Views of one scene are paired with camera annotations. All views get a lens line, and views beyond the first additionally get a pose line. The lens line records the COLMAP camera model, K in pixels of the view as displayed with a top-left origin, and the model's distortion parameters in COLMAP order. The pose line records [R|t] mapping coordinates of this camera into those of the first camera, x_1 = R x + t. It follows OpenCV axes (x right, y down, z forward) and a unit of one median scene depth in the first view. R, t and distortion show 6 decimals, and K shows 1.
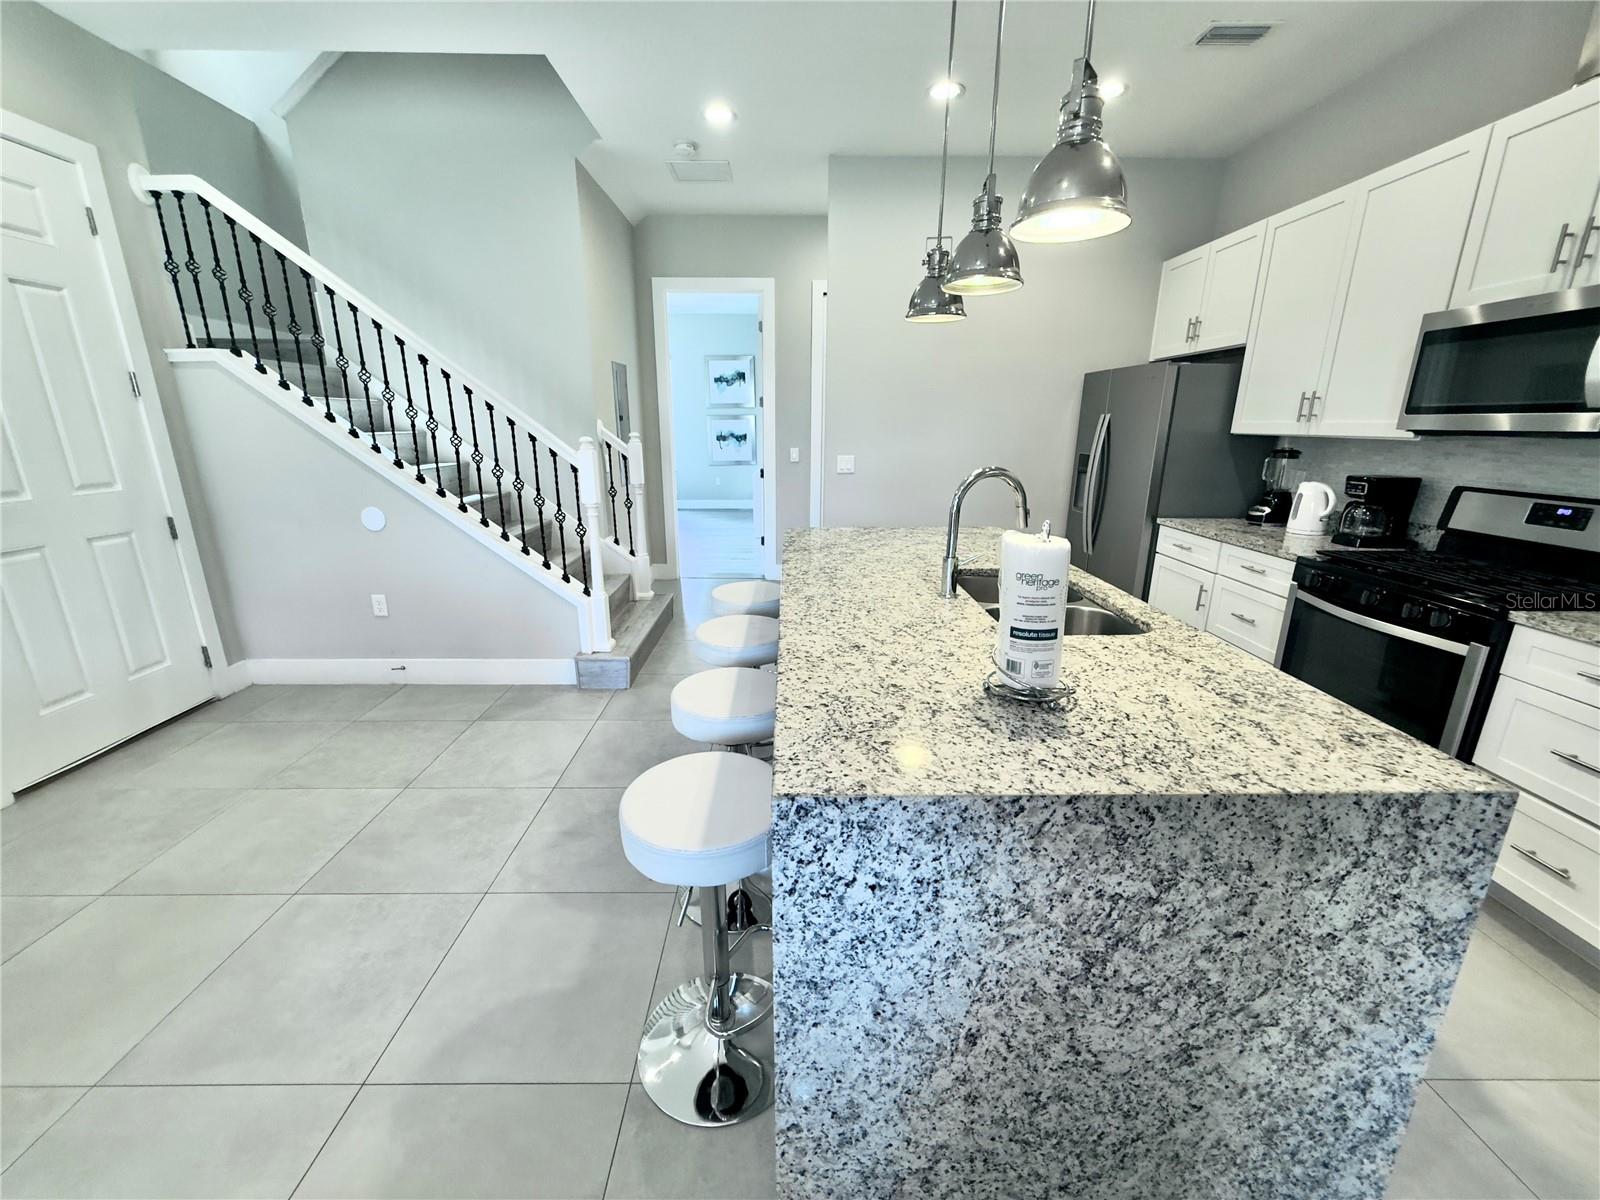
lens RADIAL K [[641.8, 0, 794.8], [0, 641.8, 597.6], [0, 0, 1]] dist [-0.000175, 0.000677]
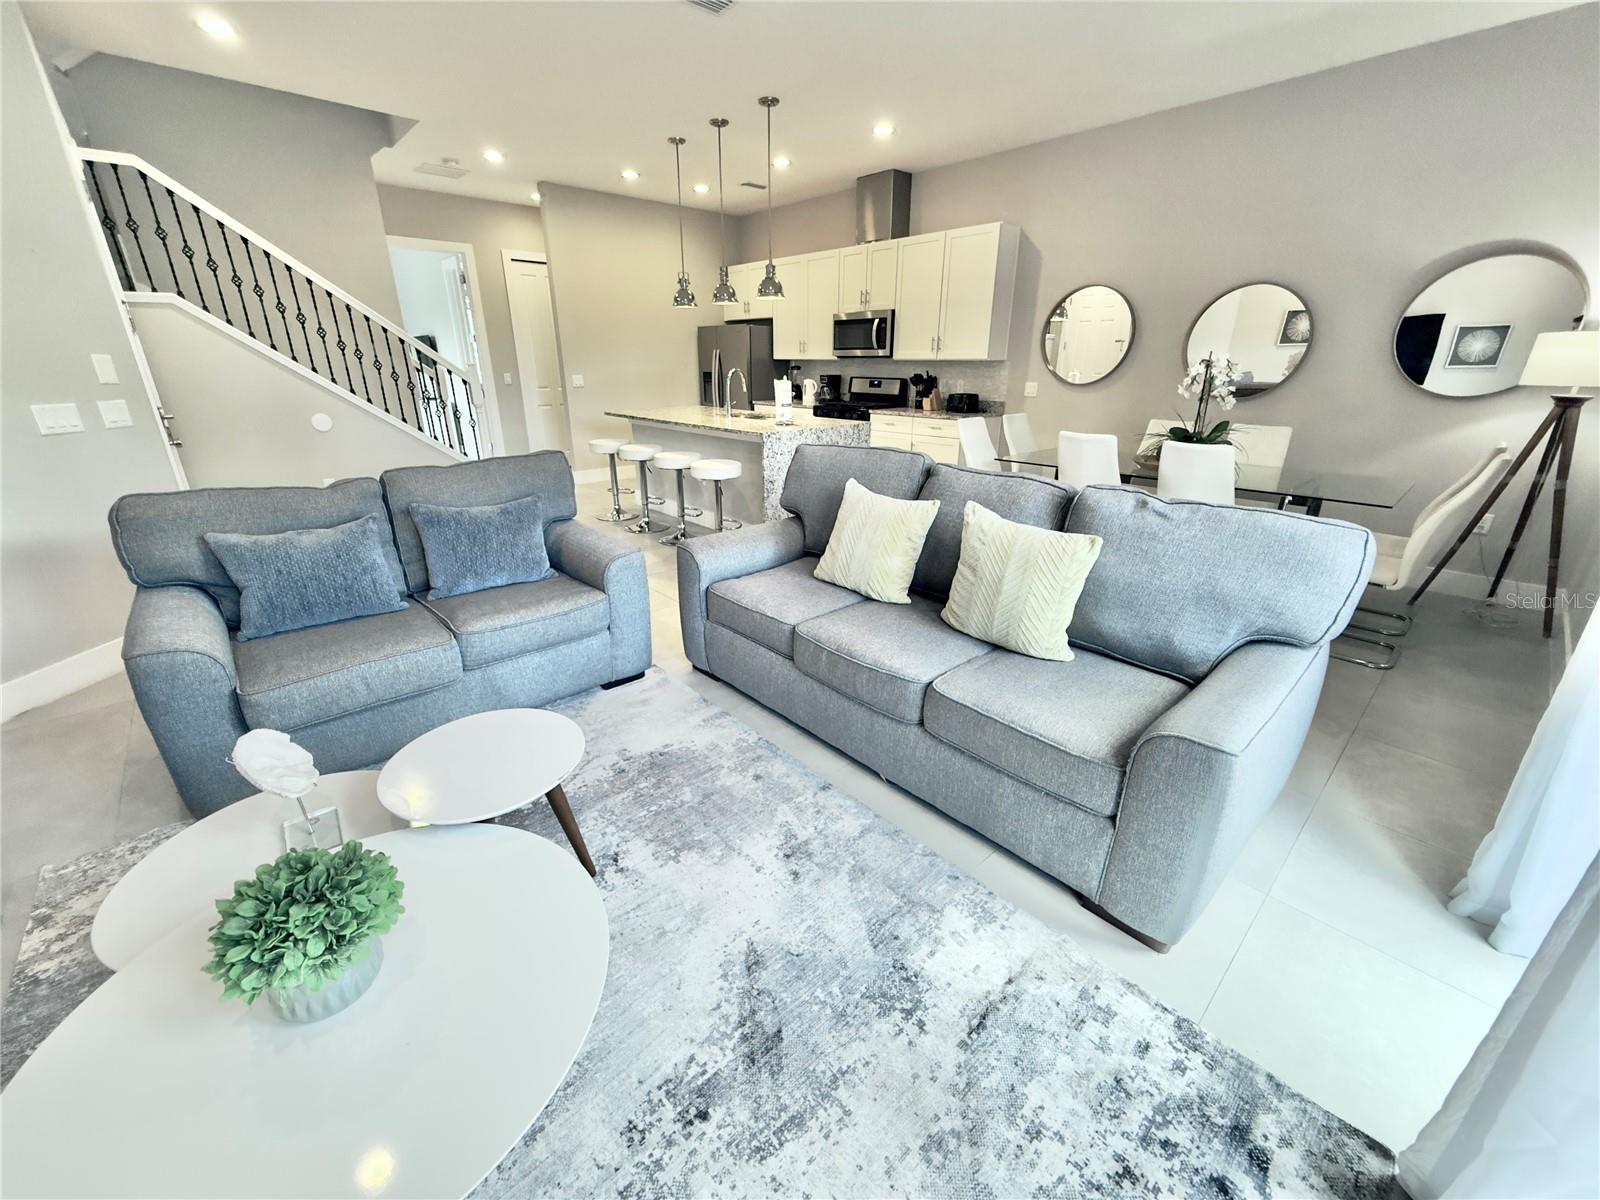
lens RADIAL K [[641.8, 0, 793.1], [0, 641.8, 603.6], [0, 0, 1]] dist [-0.000175, 0.000677]
pose [[0.751973, -0.237337, 0.614987, -2.549884], [0.175148, 0.971339, 0.160699, 0.669797], [-0.635500, -0.013127, 0.771989, -2.319698]]
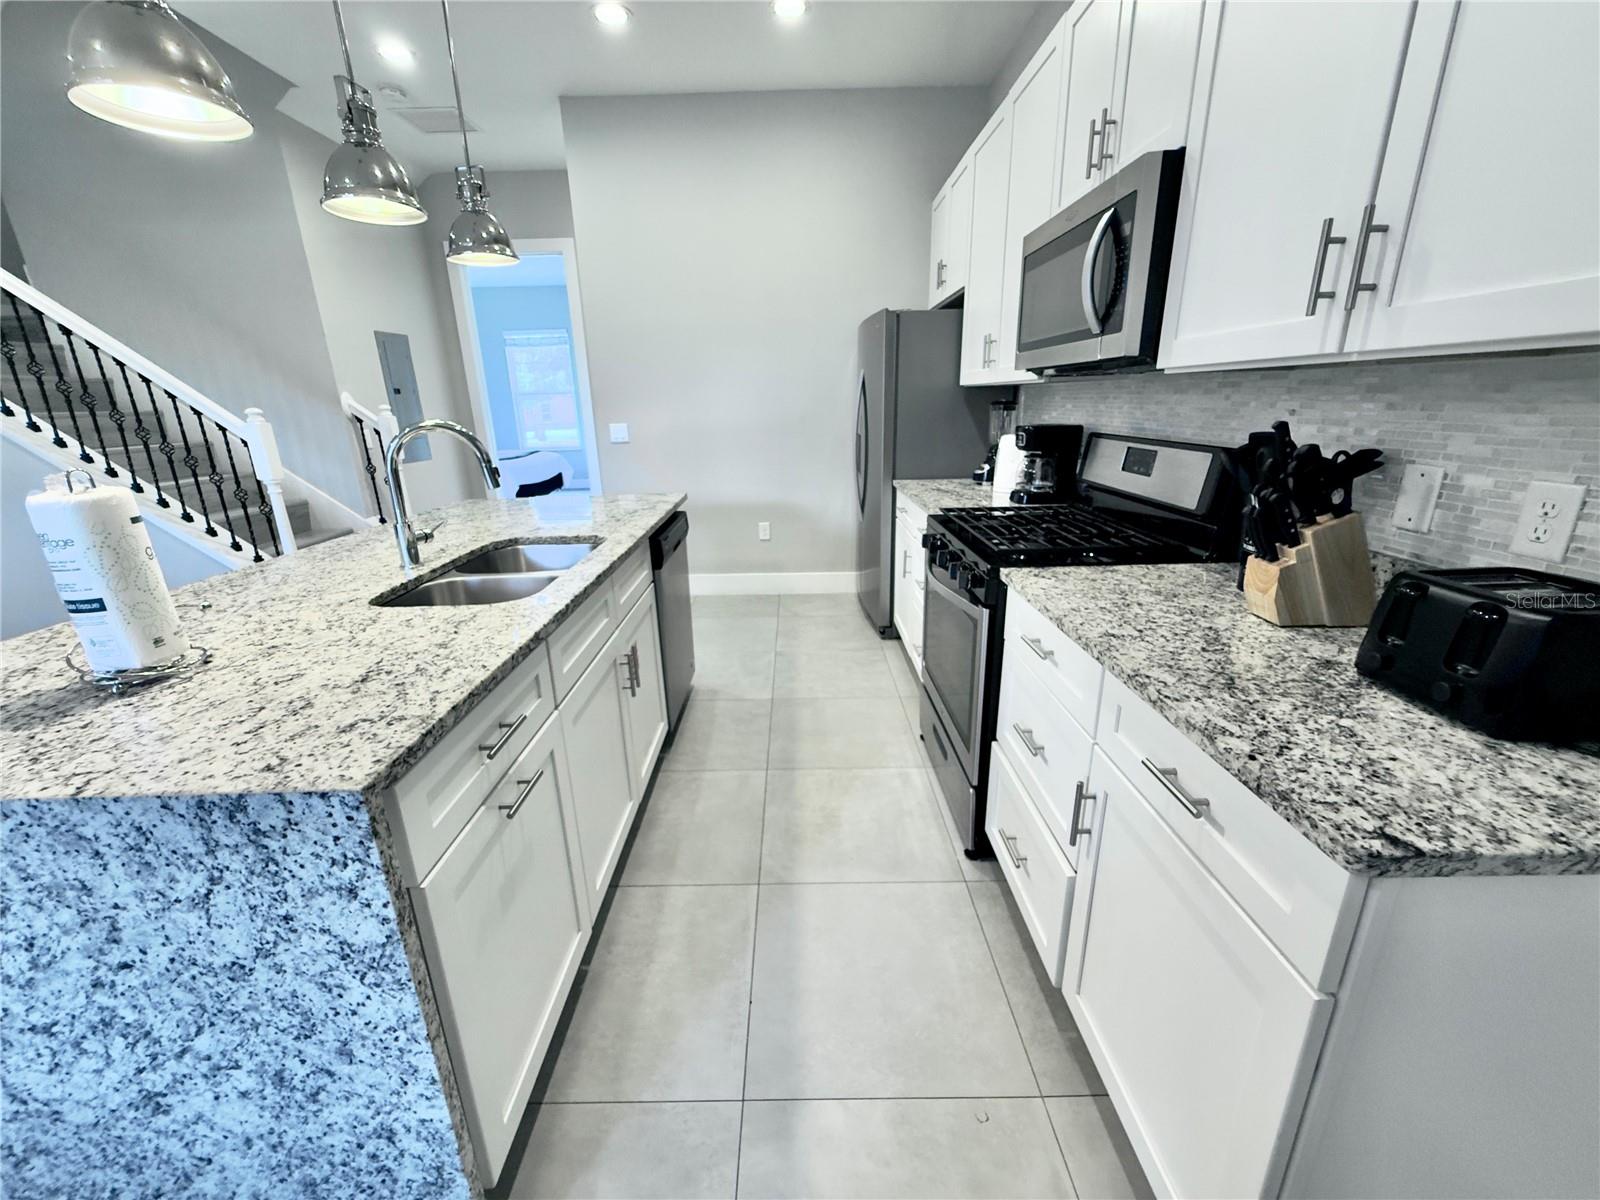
lens RADIAL K [[641.8, 0, 794.9], [0, 641.8, 597.7], [0, 0, 1]] dist [-0.000175, 0.000677]
pose [[0.999570, -0.023178, -0.017948, 1.426214], [0.023758, 0.999178, 0.032834, 0.044144], [0.017172, -0.033247, 0.999300, 0.189897]]
